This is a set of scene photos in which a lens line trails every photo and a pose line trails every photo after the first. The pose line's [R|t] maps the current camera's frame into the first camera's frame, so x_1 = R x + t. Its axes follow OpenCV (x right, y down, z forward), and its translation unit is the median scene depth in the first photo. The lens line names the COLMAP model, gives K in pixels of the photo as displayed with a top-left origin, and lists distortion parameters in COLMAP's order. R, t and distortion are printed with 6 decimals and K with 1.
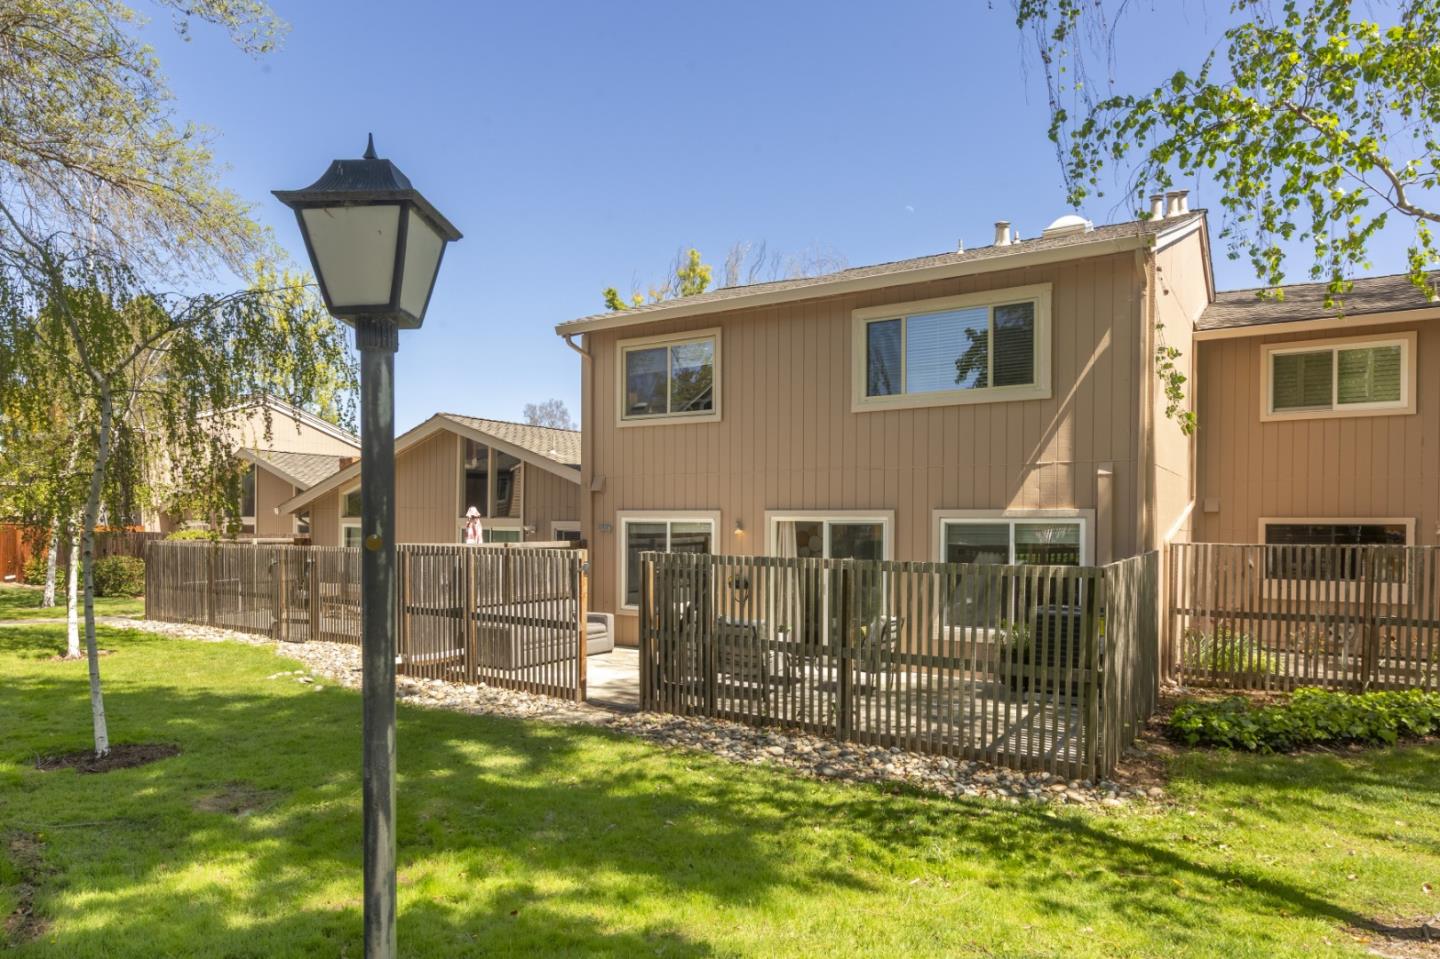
lens RADIAL K [[883.0, 0, 713.6], [0, 883.0, 531.5], [0, 0, 1]] dist [-0.007056, 0.003018]
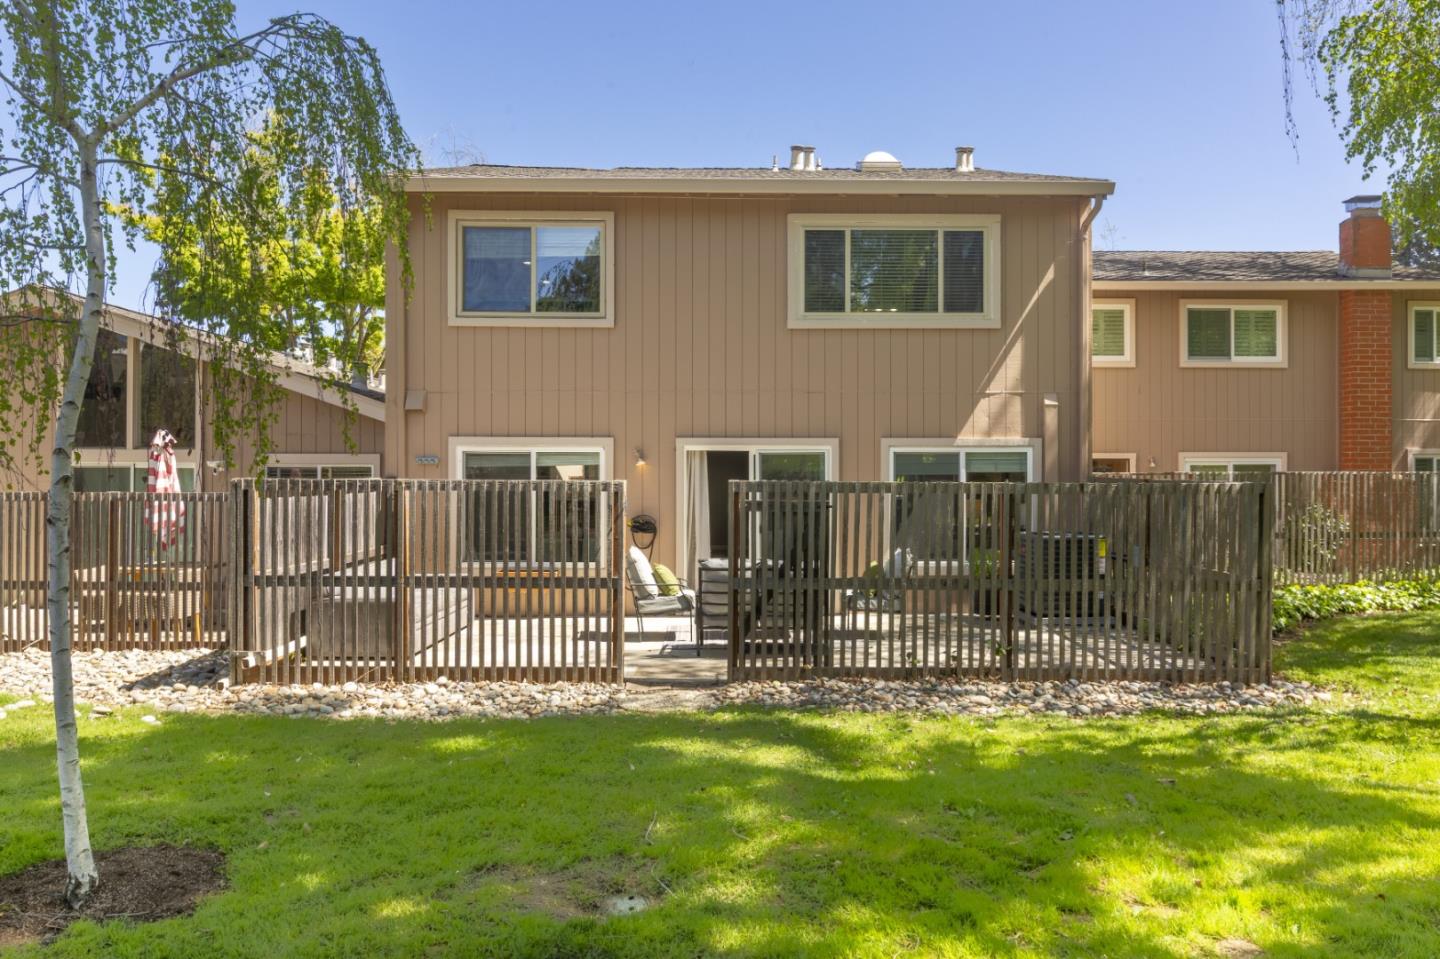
lens RADIAL K [[982.4, 0, 735.2], [0, 982.4, 472.5], [0, 0, 1]] dist [-0.016134, 0.005721]
pose [[0.826243, -0.003769, 0.563302, -0.438632], [0.009162, 0.999935, -0.006747, 0.016550], [-0.563240, 0.010736, 0.826224, 0.208023]]
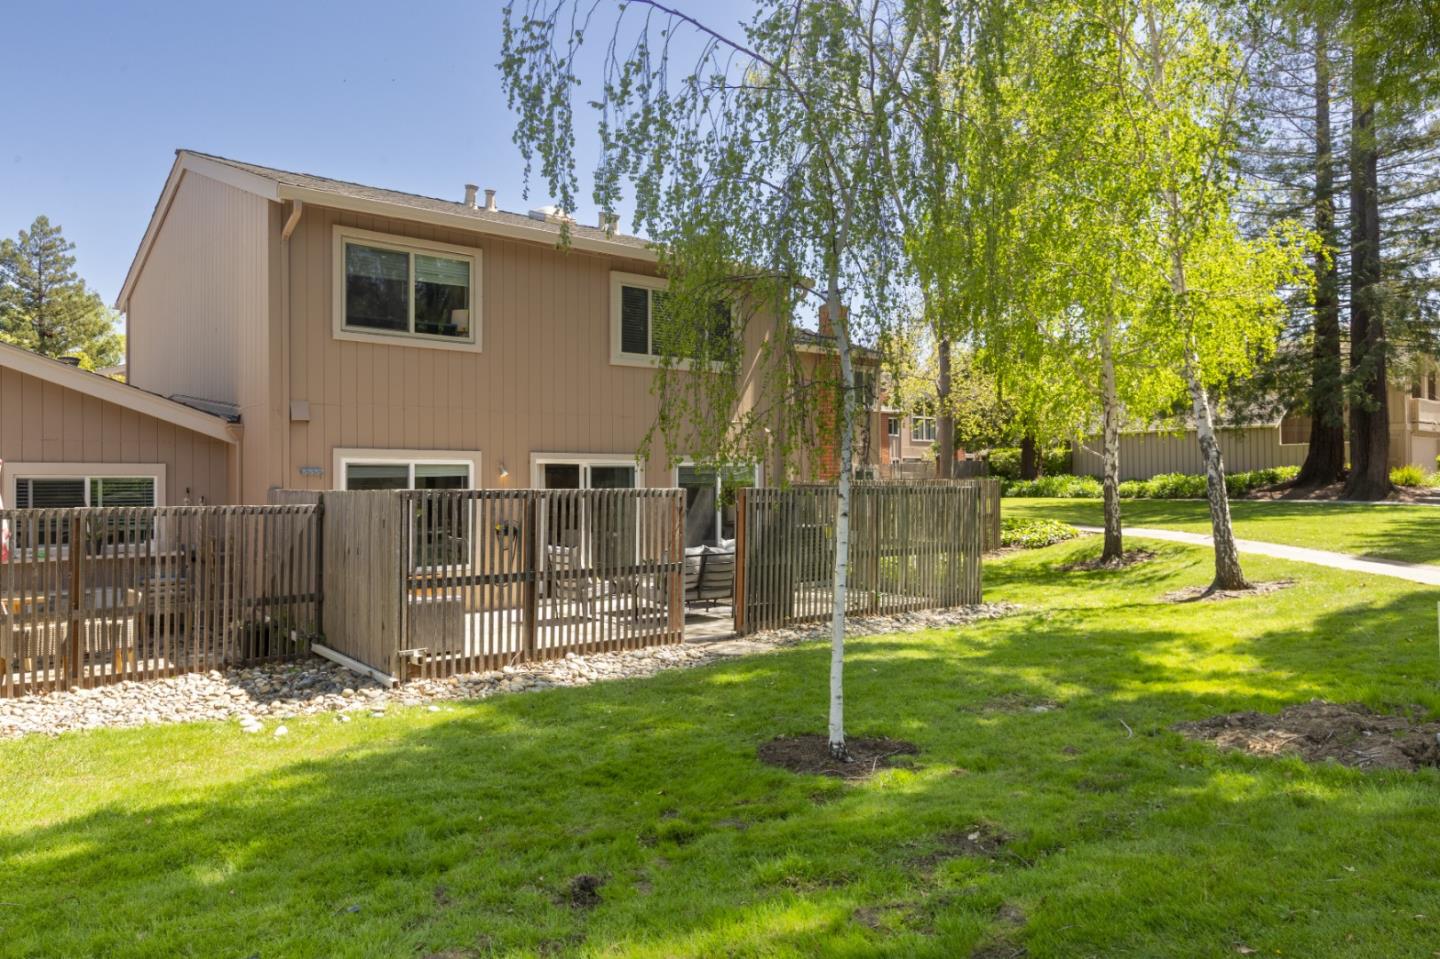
lens RADIAL K [[982.4, 0, 705.0], [0, 982.4, 474.8], [0, 0, 1]] dist [-0.016134, 0.005721]
pose [[0.292538, 0.000778, 0.956254, -0.953918], [0.015646, 0.999862, -0.005600, 0.010171], [-0.956126, 0.016600, 0.292485, 0.524641]]
